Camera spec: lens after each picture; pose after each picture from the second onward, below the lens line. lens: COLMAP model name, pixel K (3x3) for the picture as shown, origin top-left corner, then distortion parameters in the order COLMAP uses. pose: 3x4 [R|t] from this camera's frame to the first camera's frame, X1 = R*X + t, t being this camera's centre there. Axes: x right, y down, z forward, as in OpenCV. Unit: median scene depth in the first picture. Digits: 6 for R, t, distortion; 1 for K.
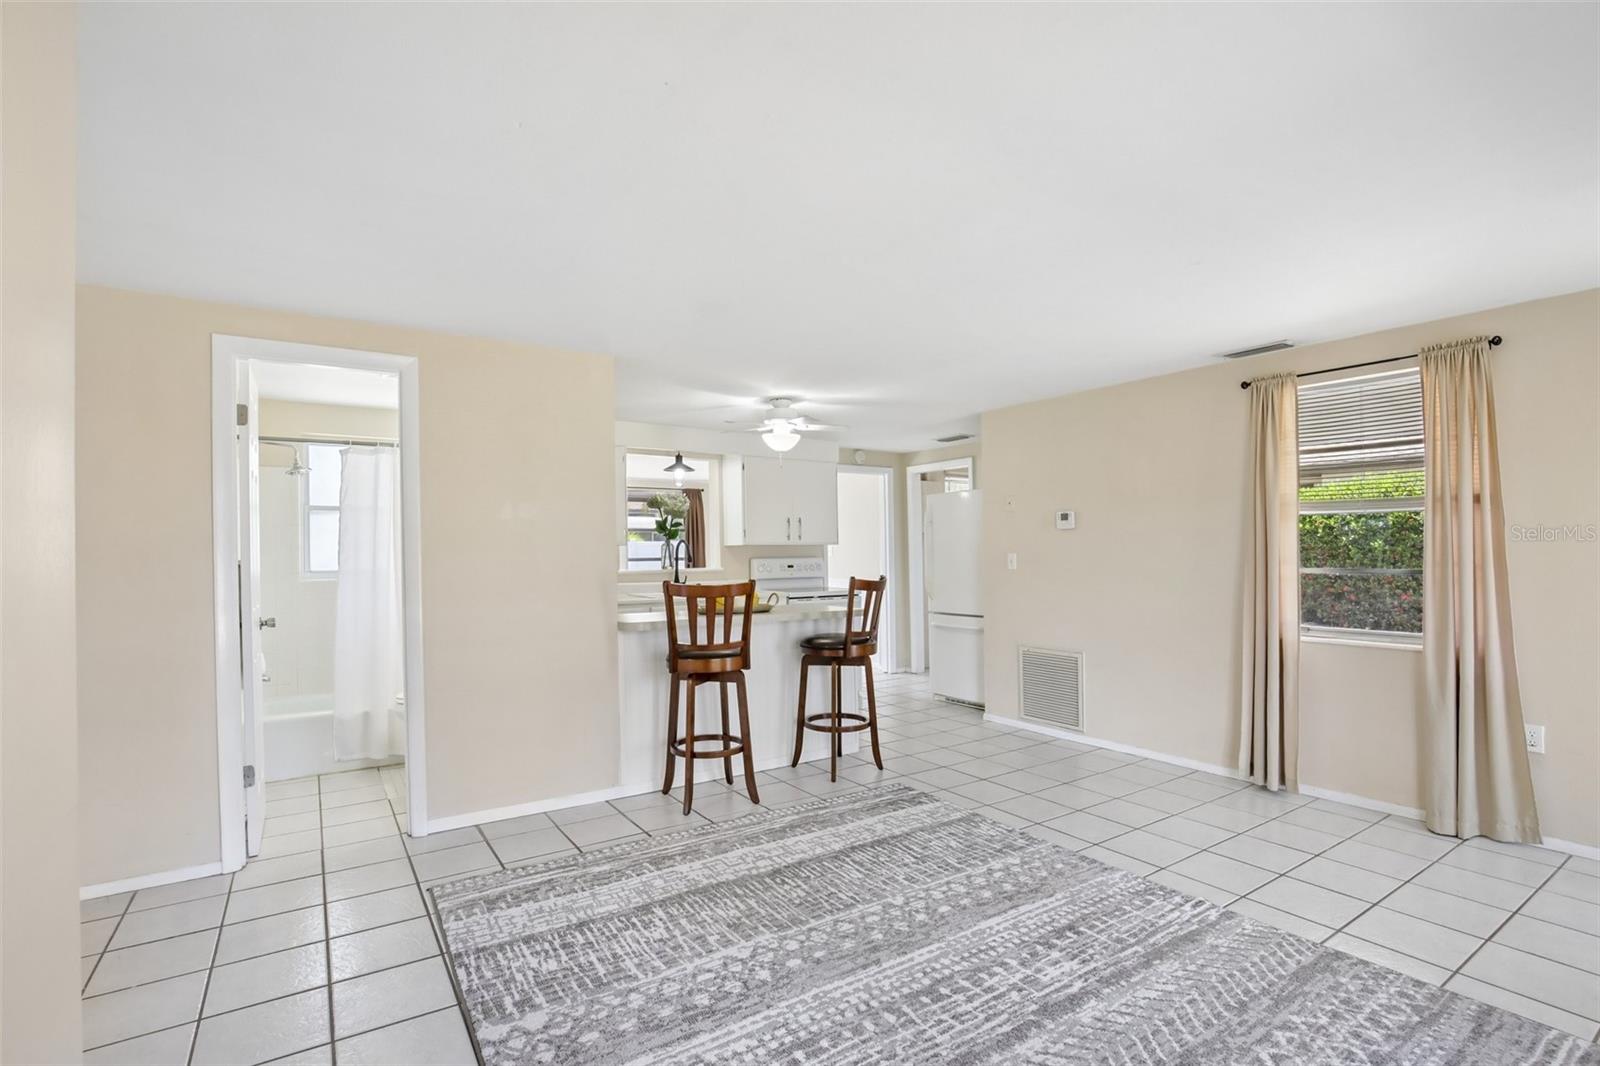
lens RADIAL K [[736.9, 0, 808.0], [0, 736.9, 557.7], [0, 0, 1]] dist [-0.027298, 0.001406]
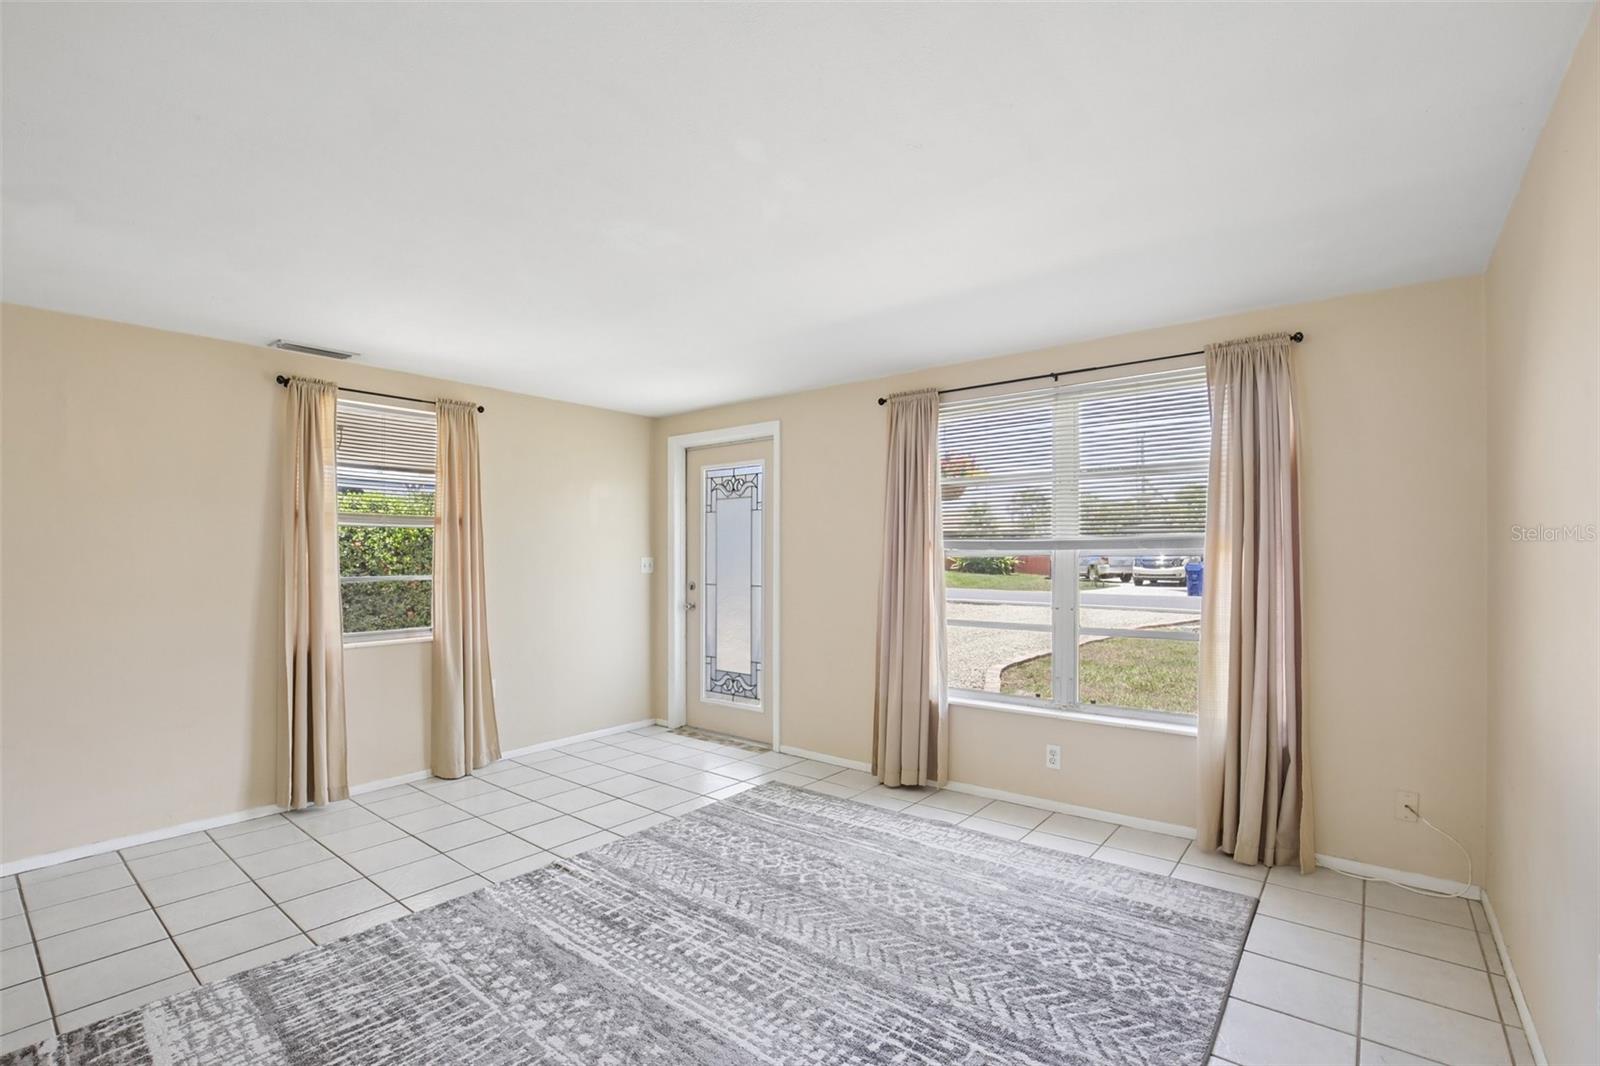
lens RADIAL K [[730.3, 0, 784.1], [0, 730.3, 554.2], [0, 0, 1]] dist [-0.027393, 0.000971]
pose [[-0.267092, 0.011354, 0.963604, -0.651606], [0.015318, 0.999854, -0.007535, -0.000557], [-0.963549, 0.012748, -0.267227, 0.938845]]
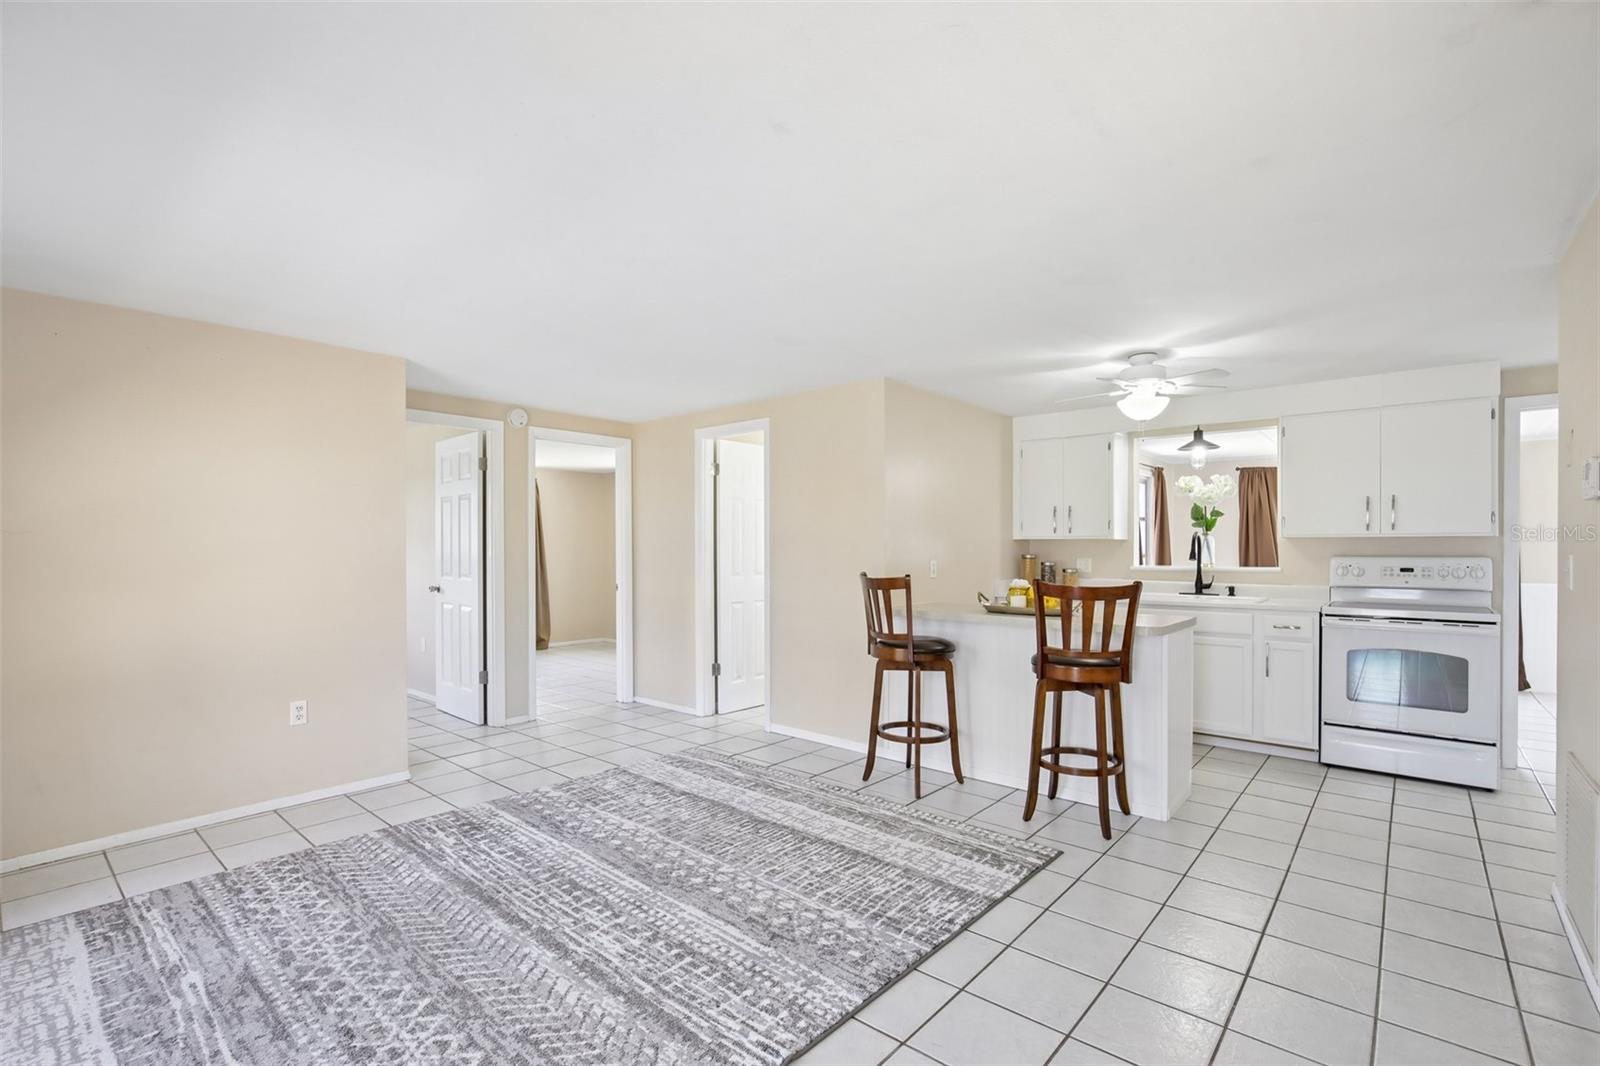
lens RADIAL K [[736.9, 0, 808.0], [0, 736.9, 557.7], [0, 0, 1]] dist [-0.027298, 0.001406]
pose [[0.265545, 0.022422, -0.963838, 1.185743], [-0.009743, 0.999741, 0.020573, -0.017904], [0.964049, 0.003928, 0.265695, 0.820857]]
